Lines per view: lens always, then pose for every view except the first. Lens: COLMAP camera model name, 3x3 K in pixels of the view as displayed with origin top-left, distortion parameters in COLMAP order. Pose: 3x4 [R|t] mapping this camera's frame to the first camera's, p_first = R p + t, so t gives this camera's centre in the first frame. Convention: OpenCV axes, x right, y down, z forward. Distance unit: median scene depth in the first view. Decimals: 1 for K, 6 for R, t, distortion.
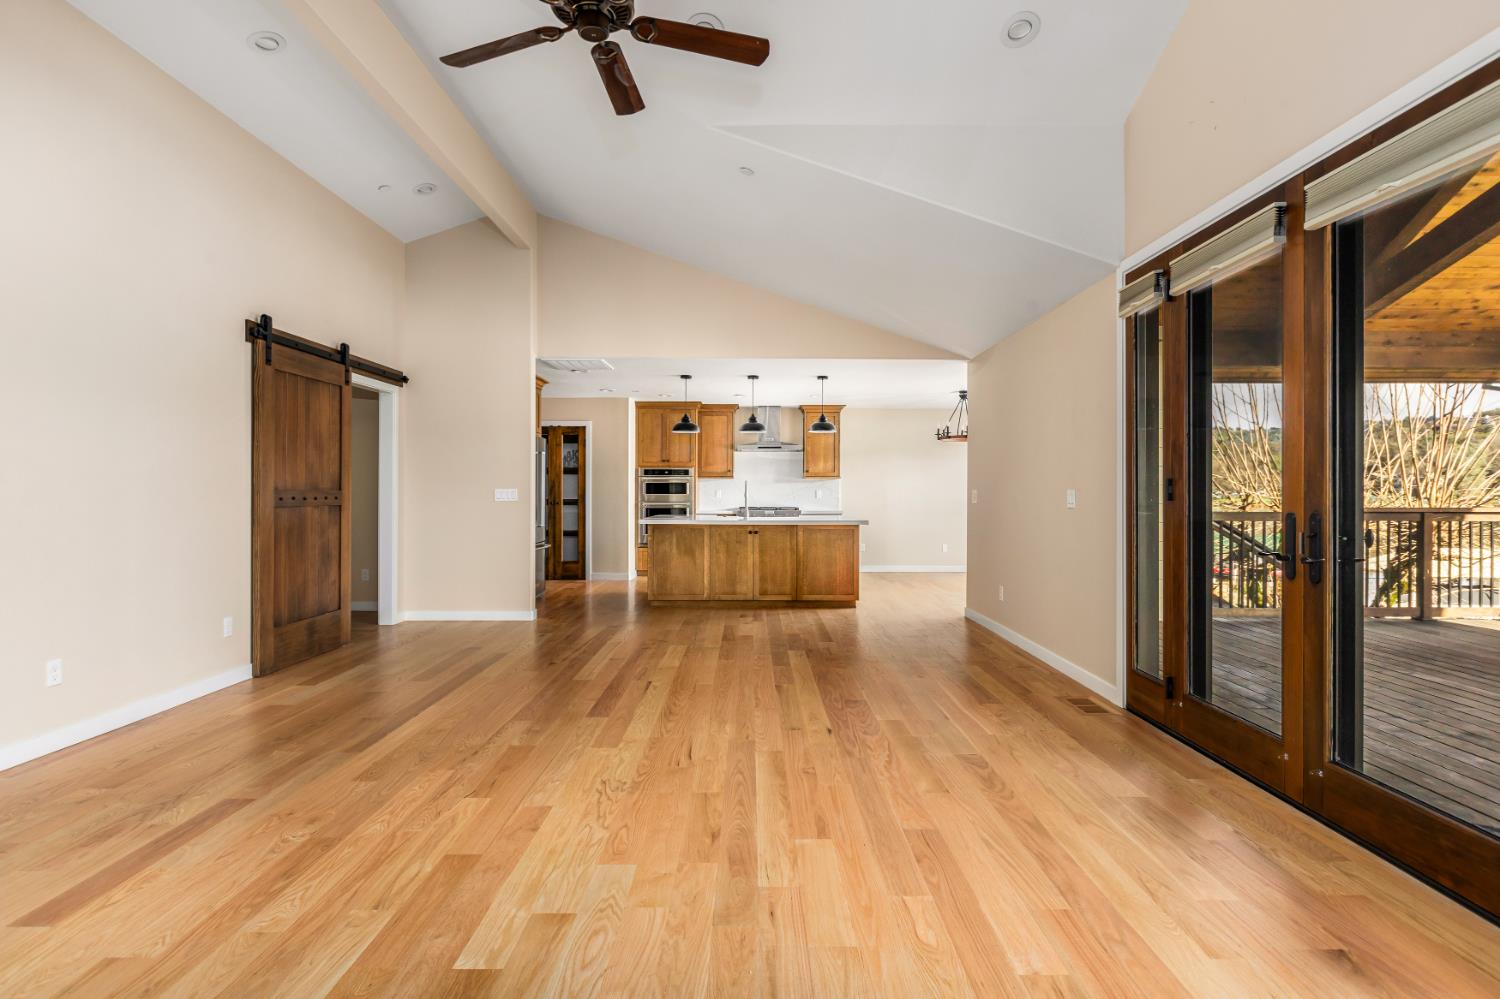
lens RADIAL K [[753.9, 0, 748.9], [0, 753.9, 504.1], [0, 0, 1]] dist [-0.001346, -0.000942]
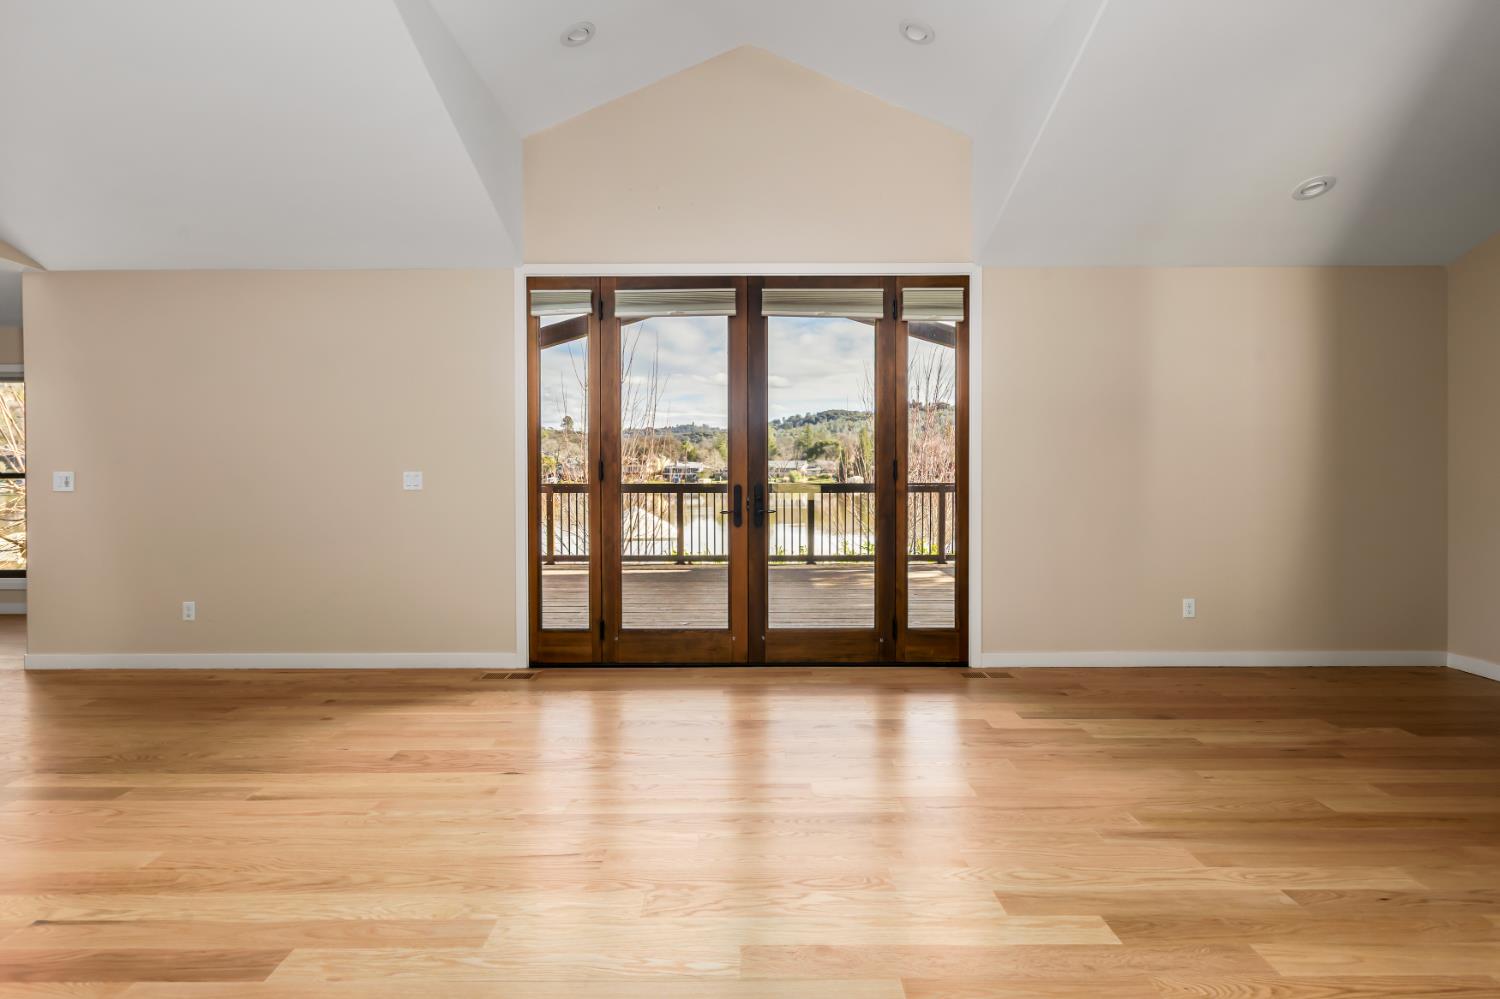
lens RADIAL K [[781.7, 0, 738.7], [0, 781.7, 485.7], [0, 0, 1]] dist [0.000296, -0.001804]
pose [[-0.000417, -0.021922, 0.999760, -0.687221], [0.019456, 0.999570, 0.021926, -0.017924], [-0.999811, 0.019460, 0.000010, 0.720339]]
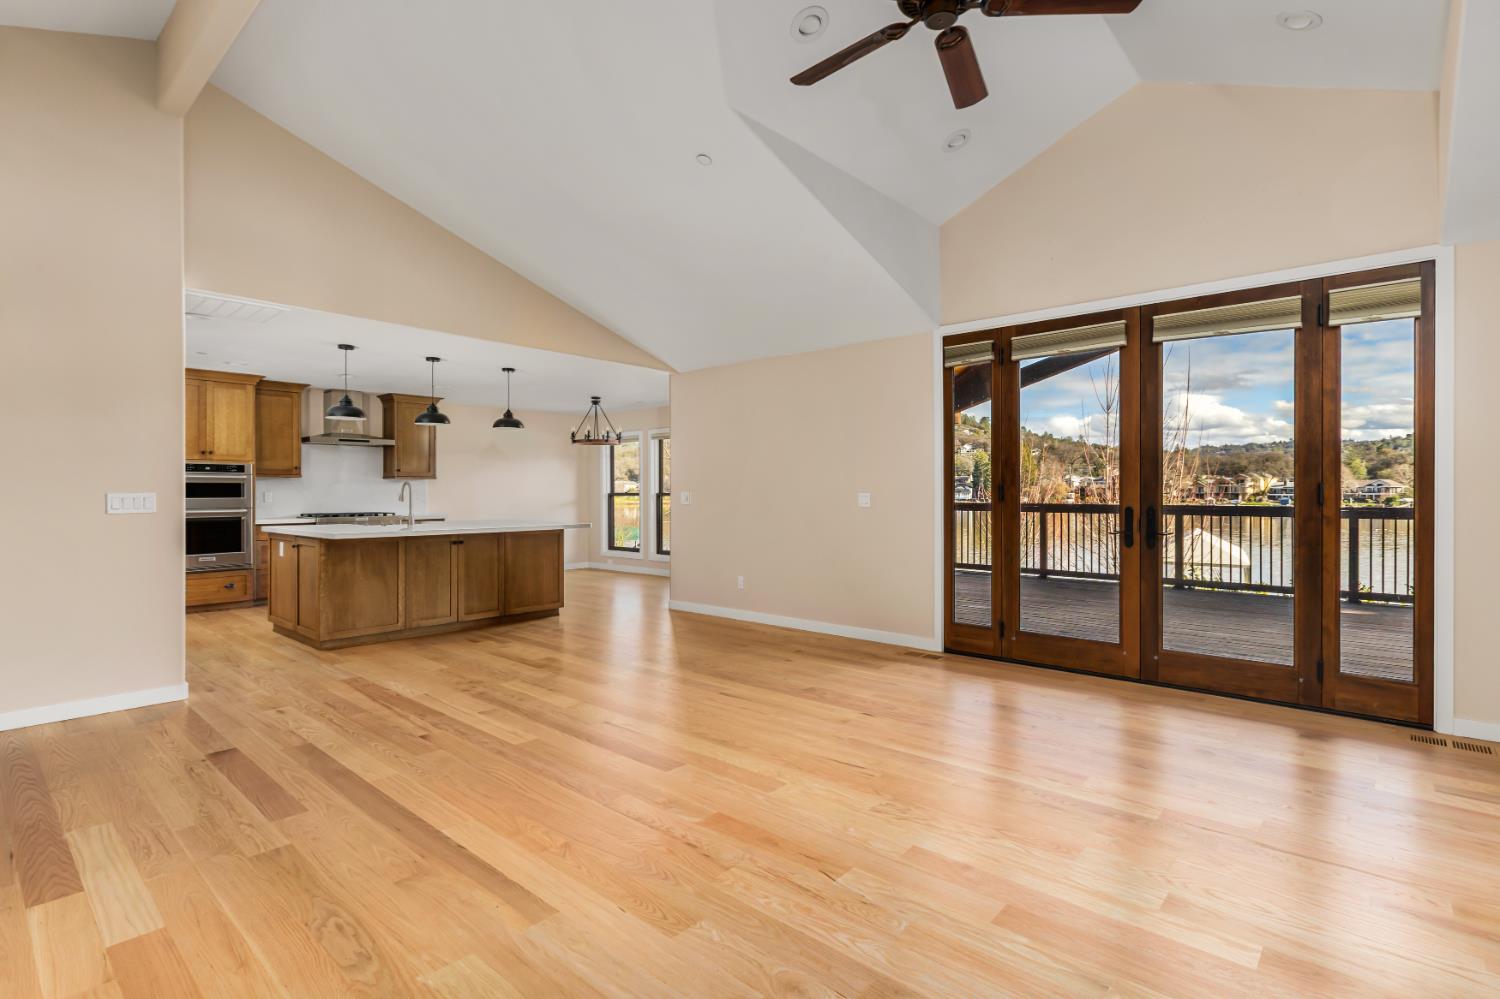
lens RADIAL K [[716.8, 0, 753.5], [0, 716.8, 503.6], [0, 0, 1]] dist [0.003397, -0.000135]
pose [[0.661018, -0.015684, 0.750206, -0.748843], [0.014949, 0.999858, 0.007731, -0.016086], [-0.750221, 0.006105, 0.661159, 0.412678]]
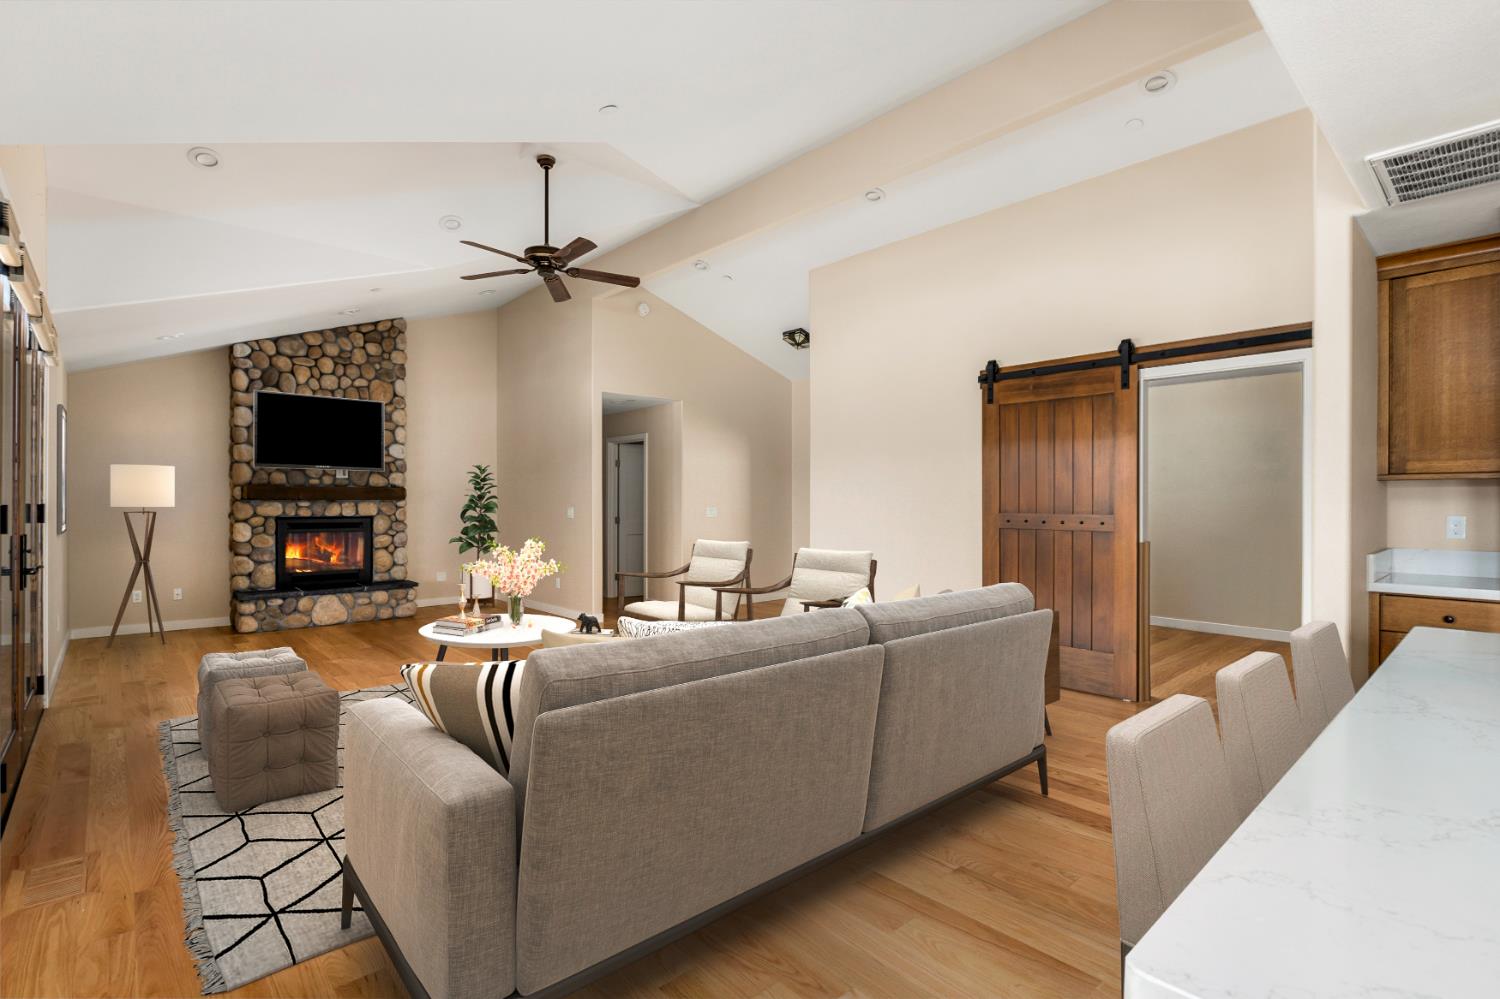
lens RADIAL K [[683.7, 0, 760.5], [0, 683.7, 500.6], [0, 0, 1]] dist [-0.000011, 0.000378]
pose [[-0.733435, -0.005854, -0.679735, 0.401855], [-0.013616, 0.999889, 0.006080, -0.049200], [0.679623, 0.013715, -0.733433, 1.890068]]
